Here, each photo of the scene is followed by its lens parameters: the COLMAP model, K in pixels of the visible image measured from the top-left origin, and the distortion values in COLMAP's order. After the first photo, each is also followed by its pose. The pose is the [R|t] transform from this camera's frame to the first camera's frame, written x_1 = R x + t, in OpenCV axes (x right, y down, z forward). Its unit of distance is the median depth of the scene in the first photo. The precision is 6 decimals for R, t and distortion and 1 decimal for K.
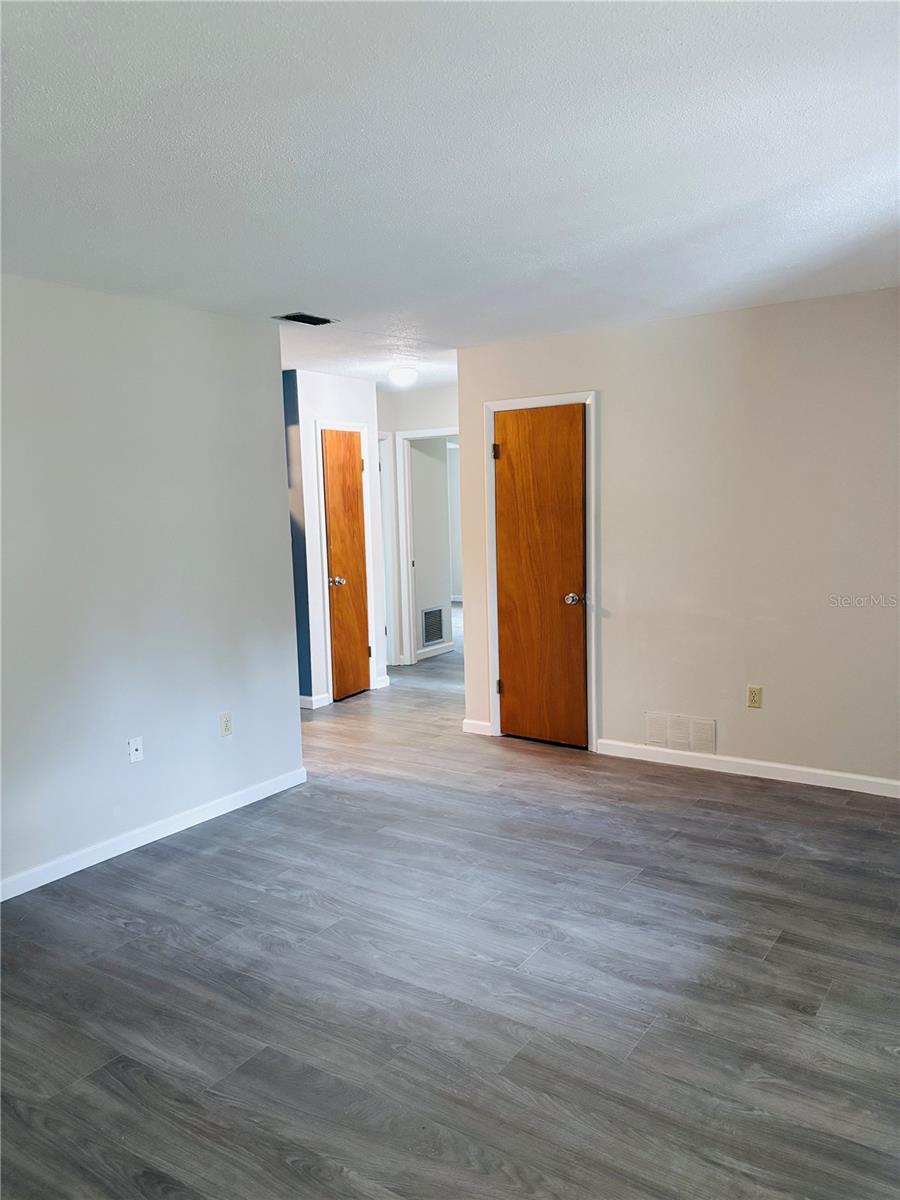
lens RADIAL K [[914.7, 0, 442.6], [0, 914.7, 593.6], [0, 0, 1]] dist [0.067970, -0.070630]
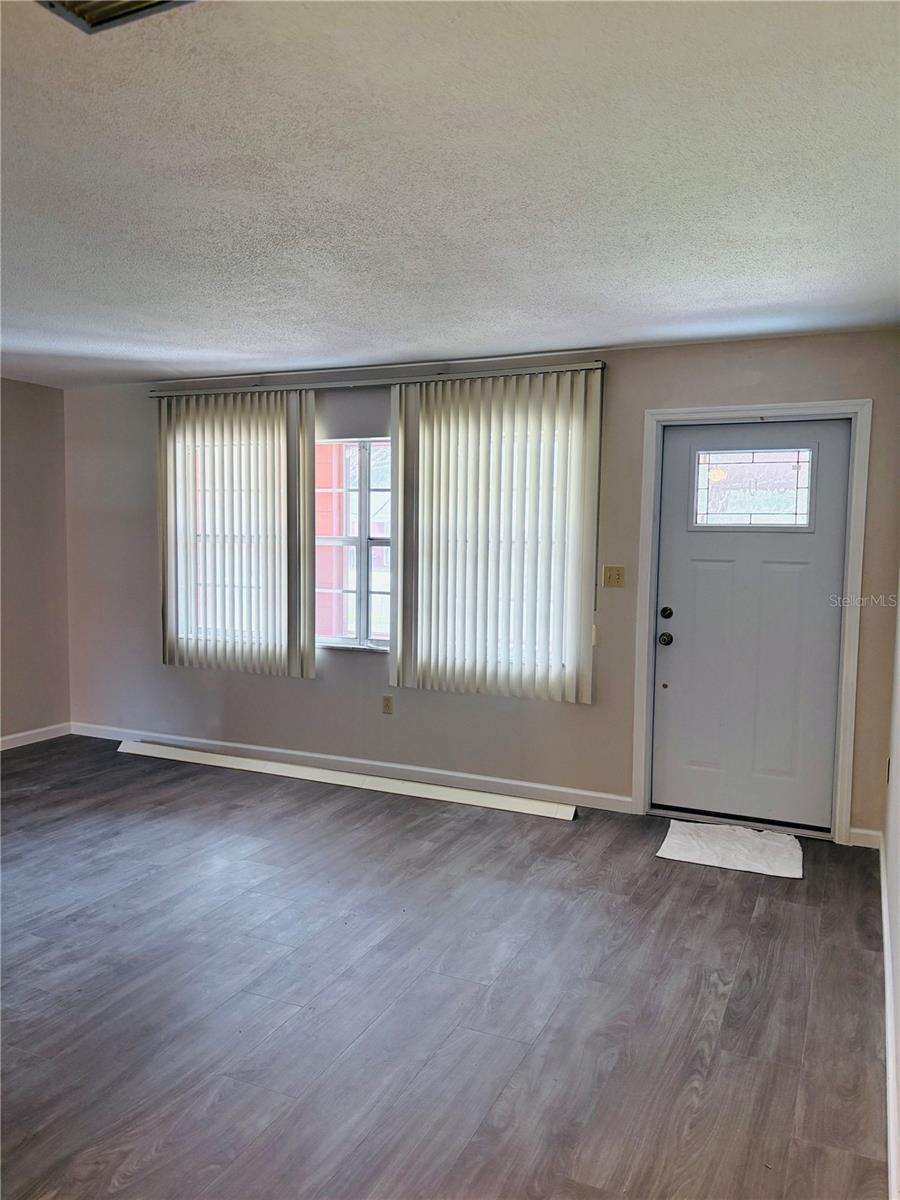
lens RADIAL K [[911.8, 0, 445.1], [0, 911.8, 597.4], [0, 0, 1]] dist [0.043498, -0.037707]
pose [[-0.174650, -0.045992, 0.983556, -0.939119], [0.100347, 0.992876, 0.064247, -0.020490], [-0.979504, 0.109918, -0.168790, 0.569393]]
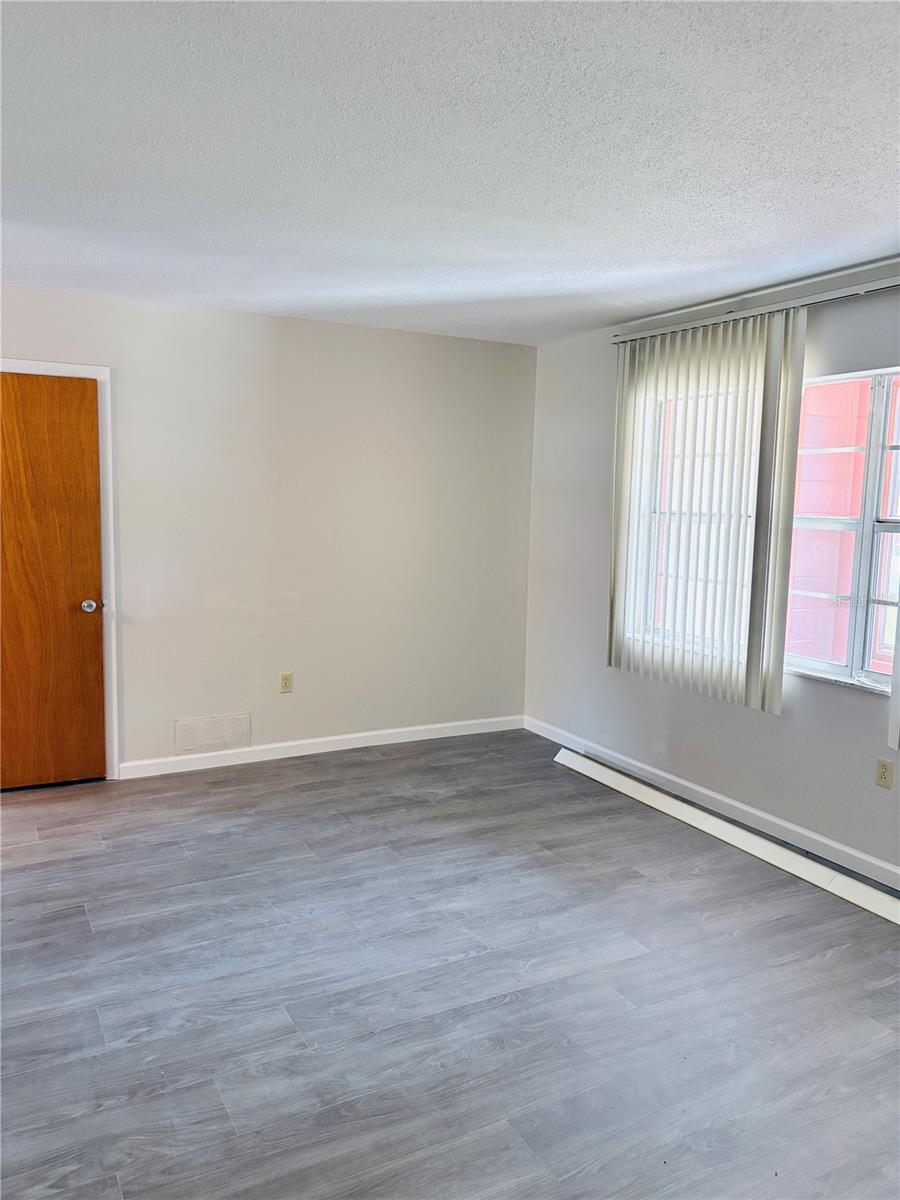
lens RADIAL K [[914.7, 0, 442.6], [0, 914.7, 593.6], [0, 0, 1]] dist [0.067970, -0.070630]
pose [[0.454610, -0.061032, 0.888597, -0.605373], [0.064256, 0.997297, 0.035624, -0.020278], [-0.888370, 0.040903, 0.457303, 0.409125]]
